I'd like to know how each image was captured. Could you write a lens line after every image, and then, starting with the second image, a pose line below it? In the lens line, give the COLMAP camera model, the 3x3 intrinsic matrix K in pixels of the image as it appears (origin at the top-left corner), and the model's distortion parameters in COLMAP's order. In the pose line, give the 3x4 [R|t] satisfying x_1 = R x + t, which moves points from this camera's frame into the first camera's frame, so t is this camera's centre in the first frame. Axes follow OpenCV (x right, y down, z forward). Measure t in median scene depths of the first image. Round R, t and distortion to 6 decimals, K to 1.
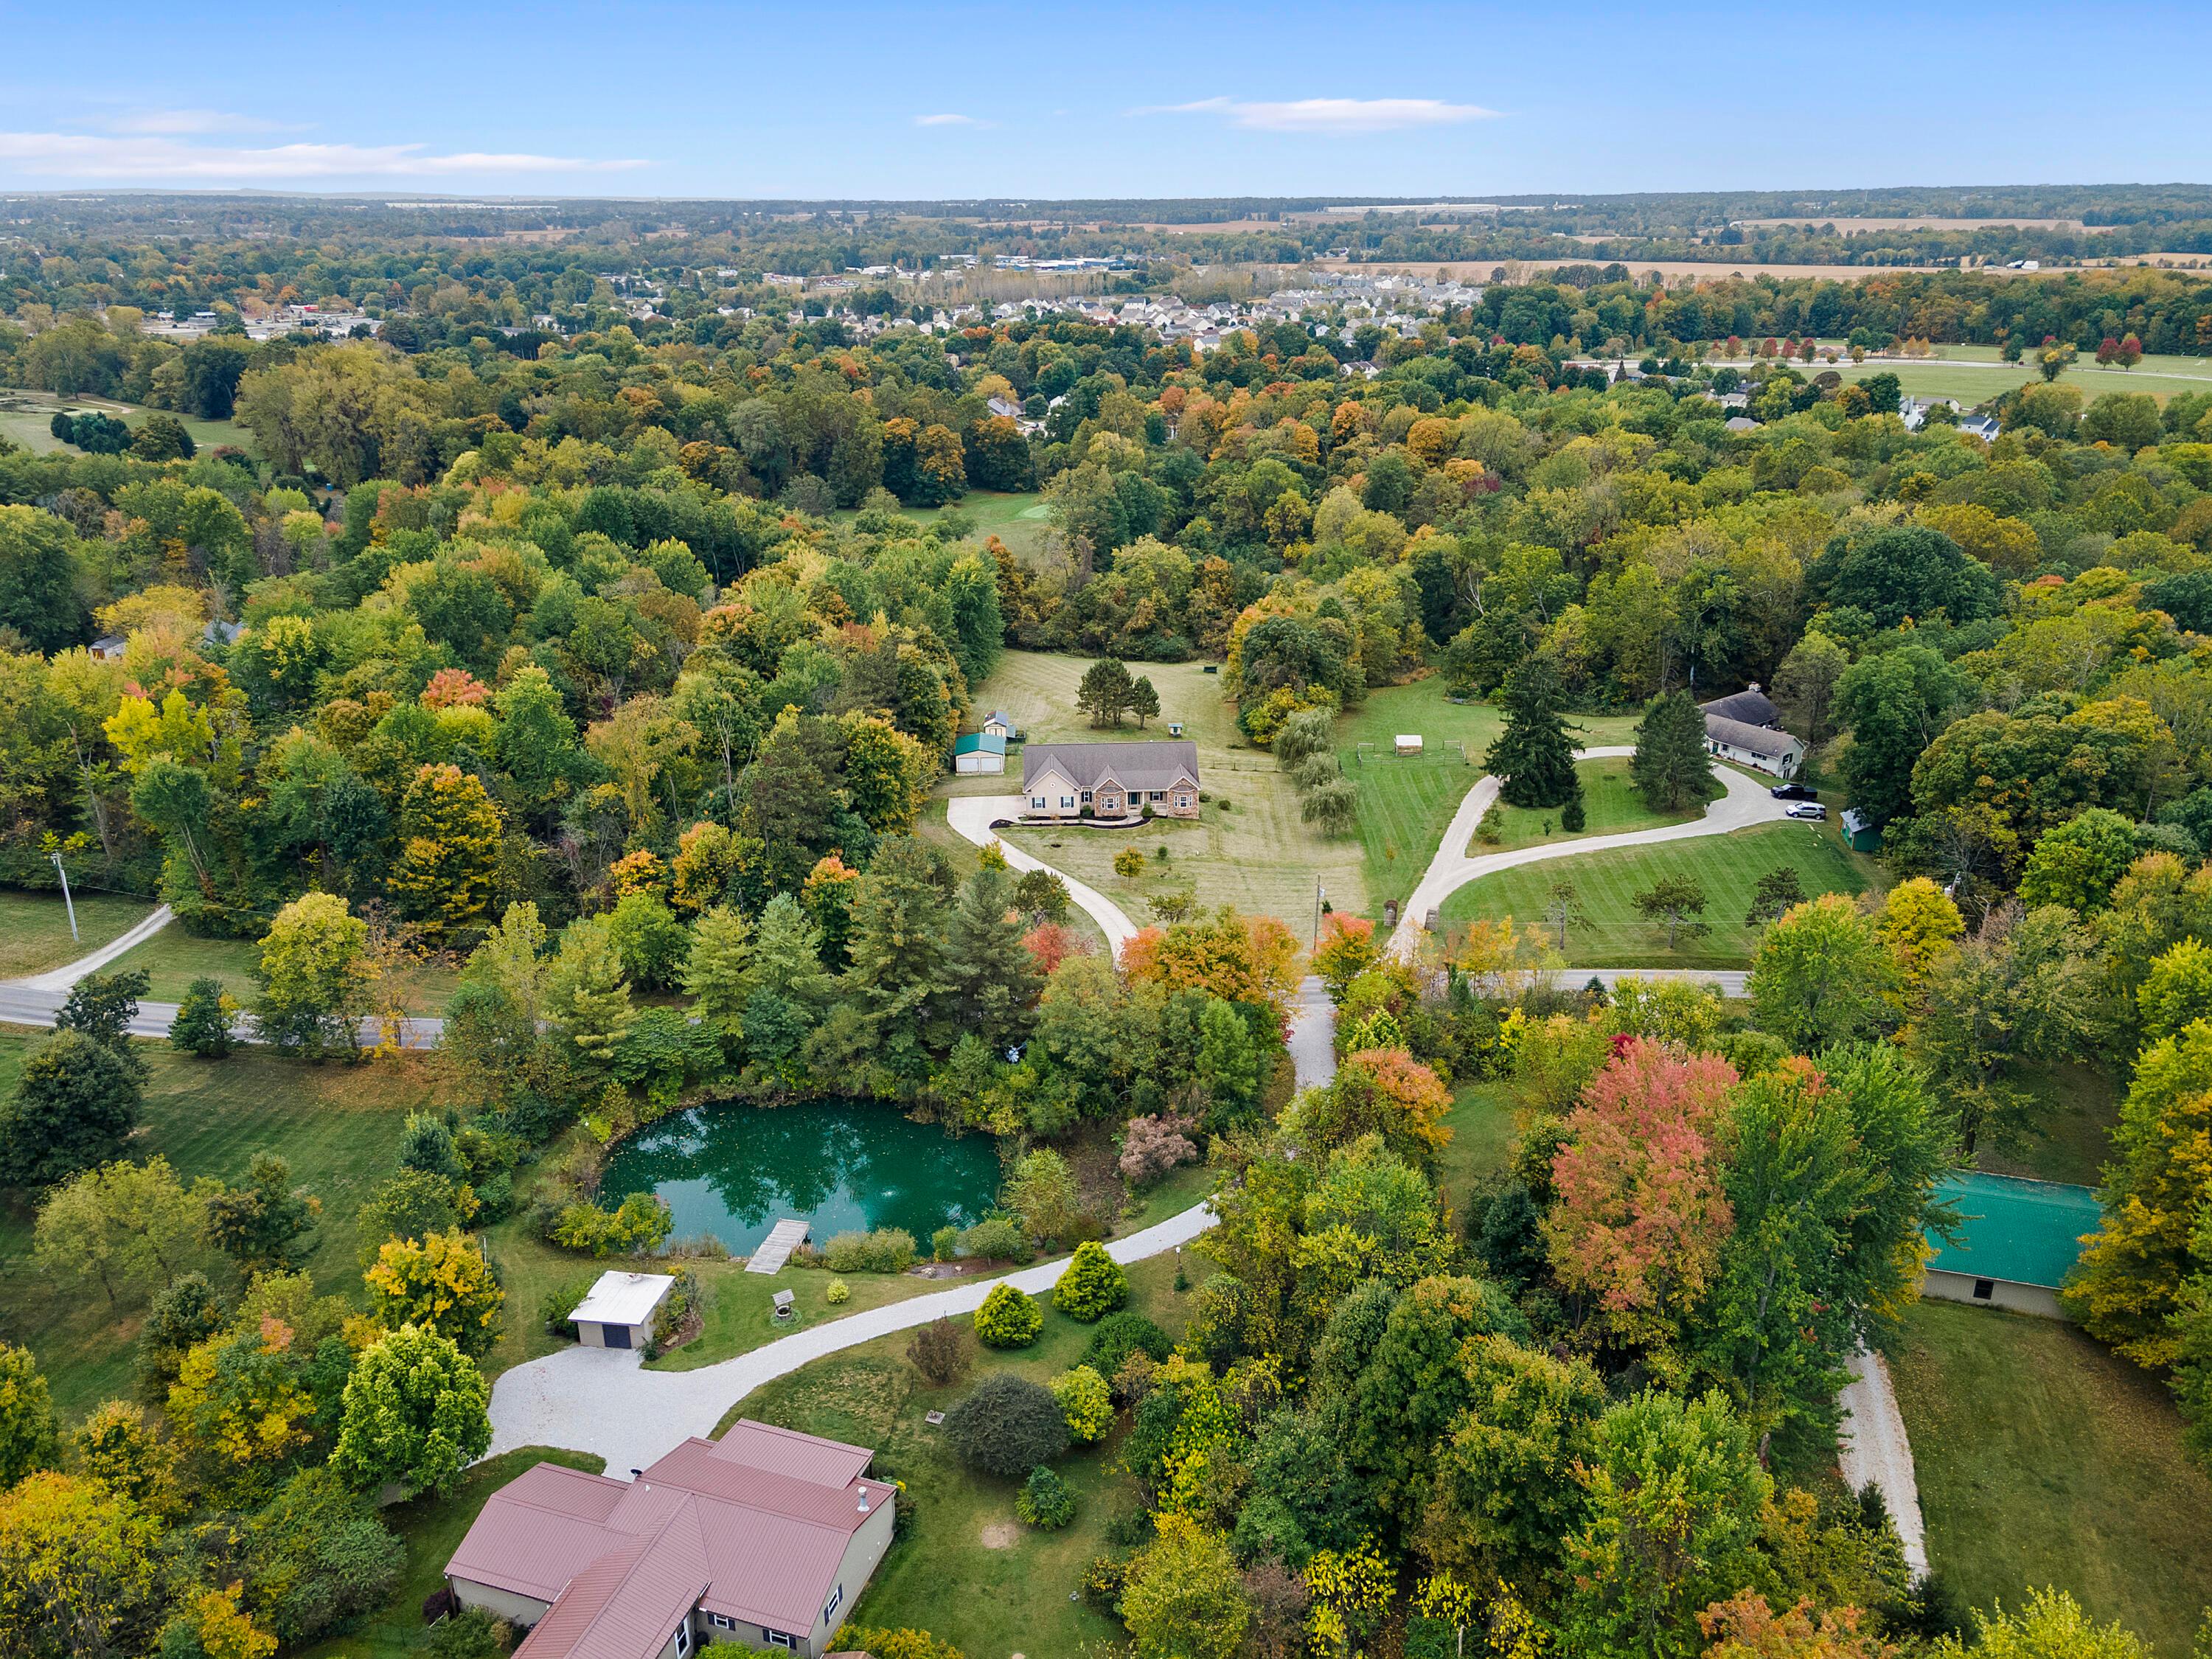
lens RADIAL K [[1551.7, 0, 1106.0], [0, 1551.7, 829.5], [0, 0, 1]] dist [0.077700, -0.056044]
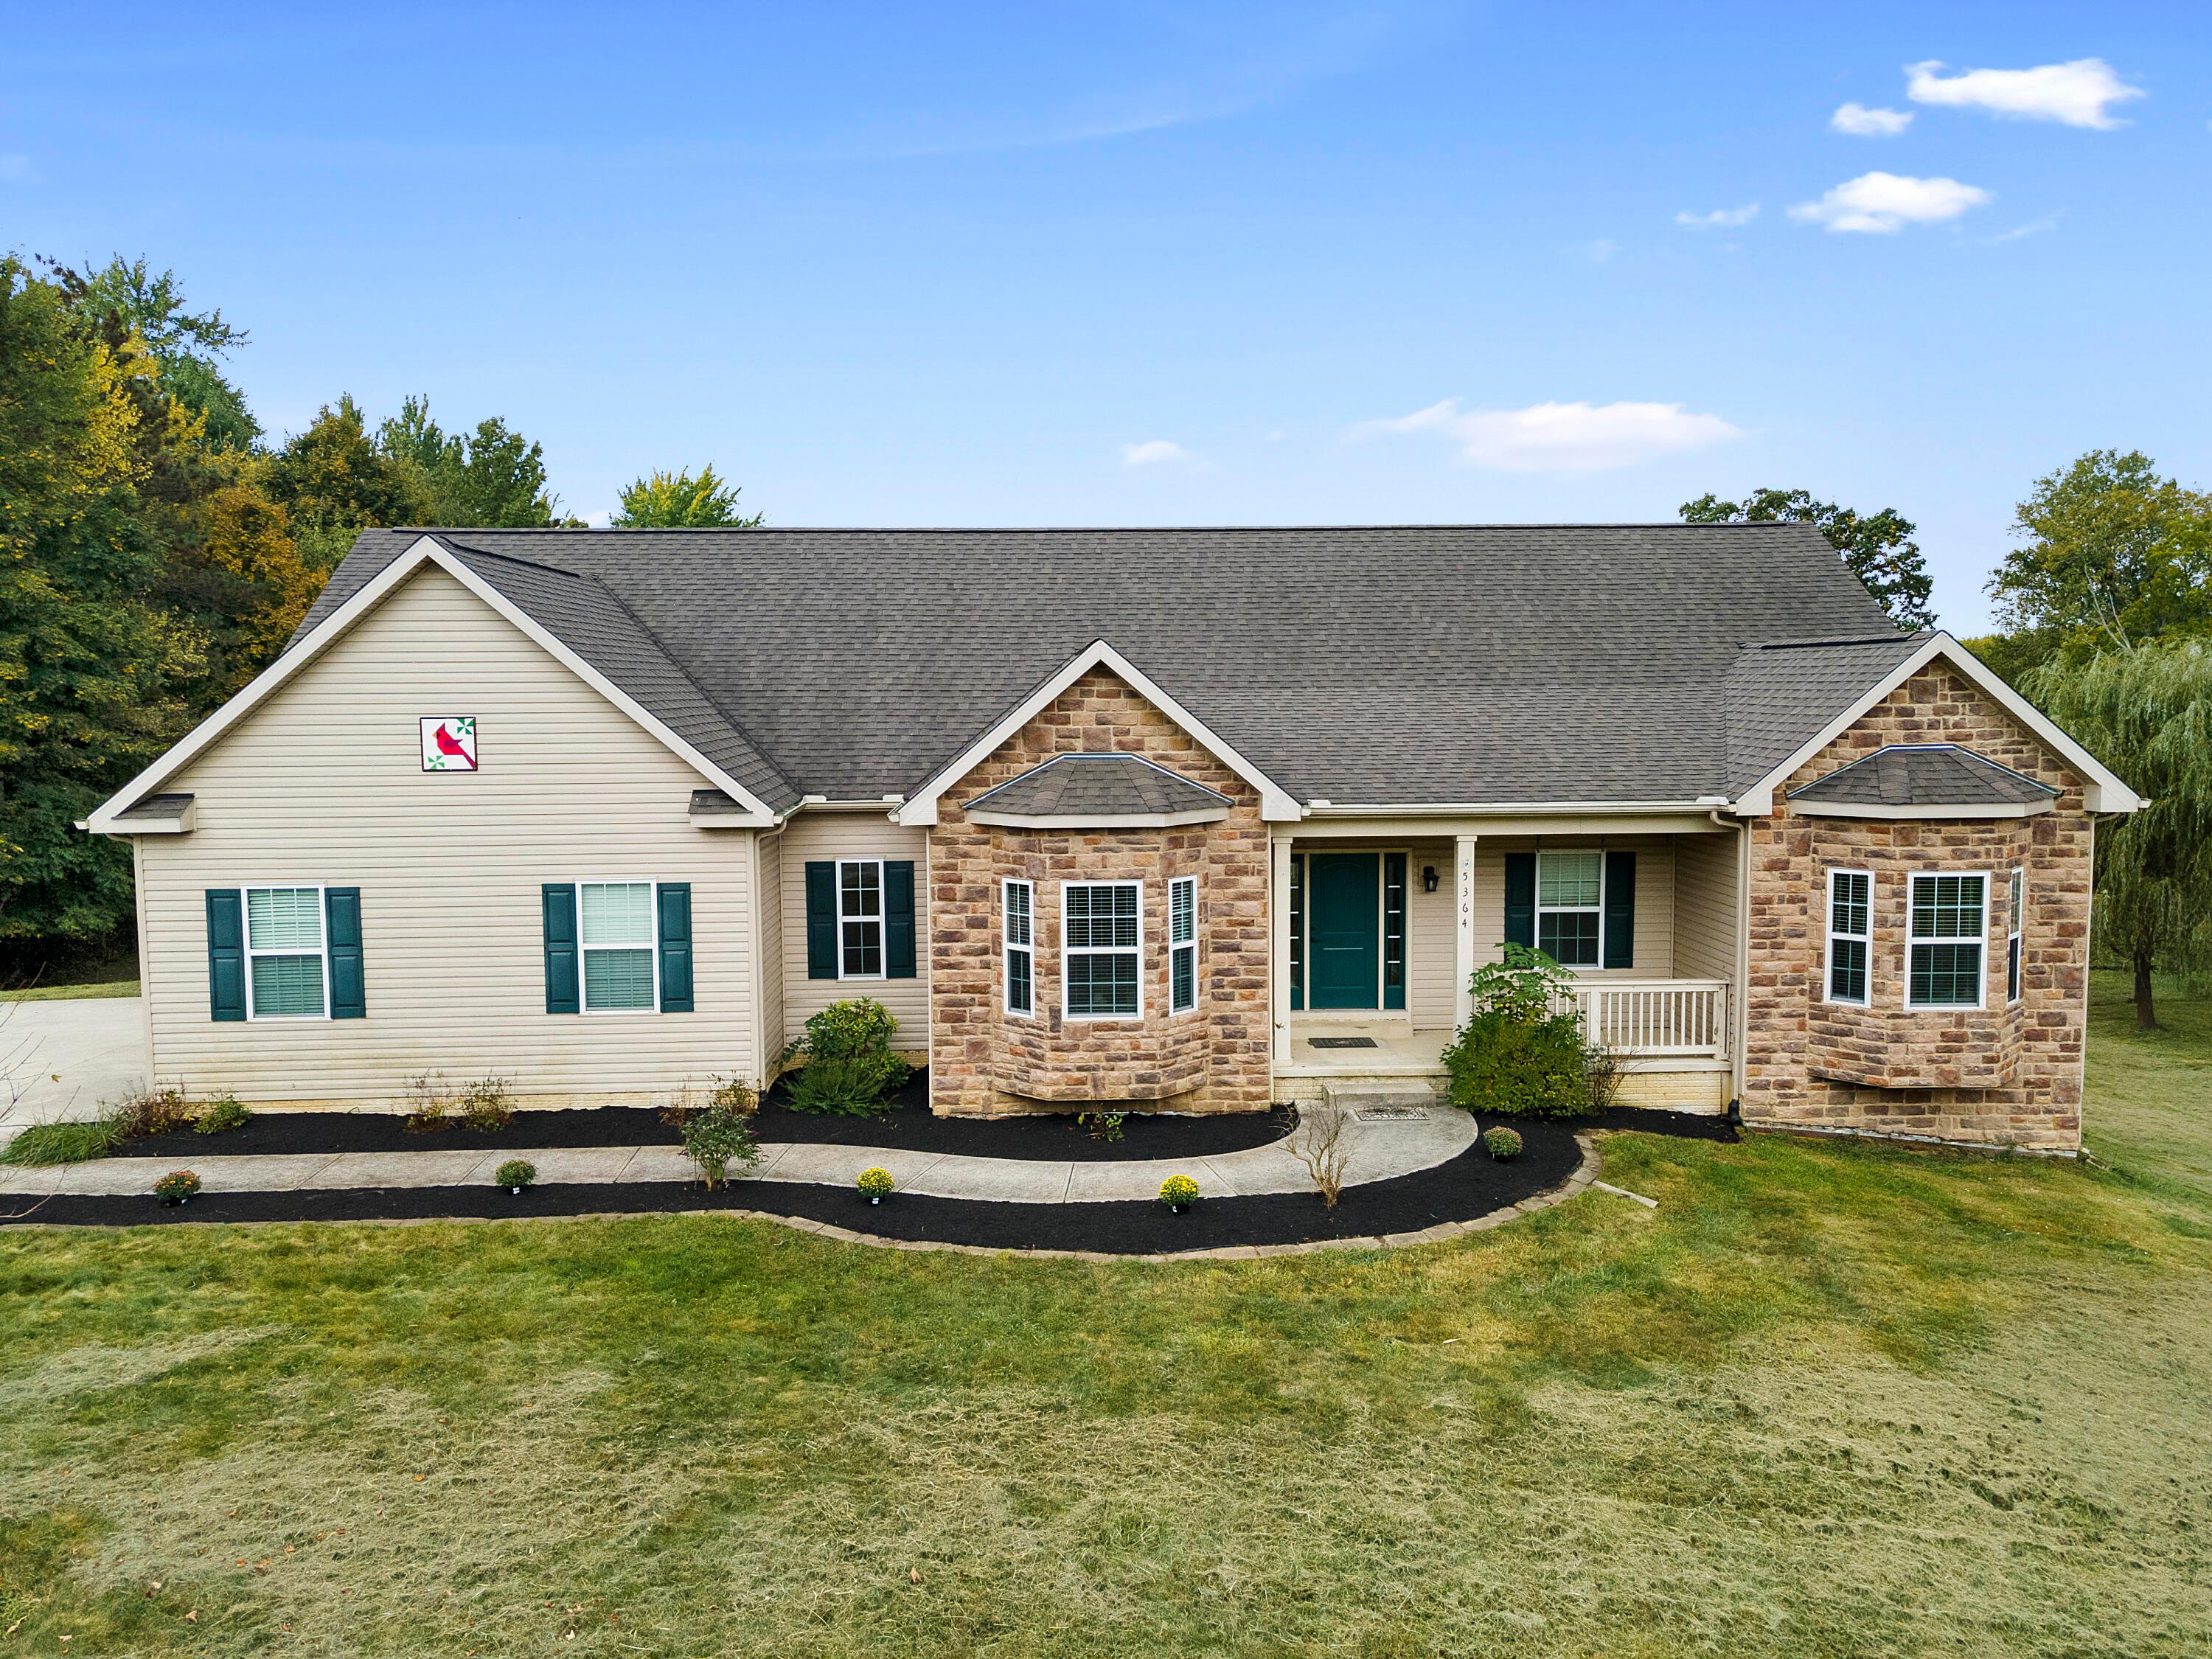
lens RADIAL K [[1551.7, 0, 1106.0], [0, 1551.7, 829.5], [0, 0, 1]] dist [0.077700, -0.056044]
pose [[0.988880, -0.029516, -0.145757, 0.016872], [-0.003838, 0.974715, -0.223418, -0.004326], [0.148666, 0.221493, 0.963763, 0.910591]]
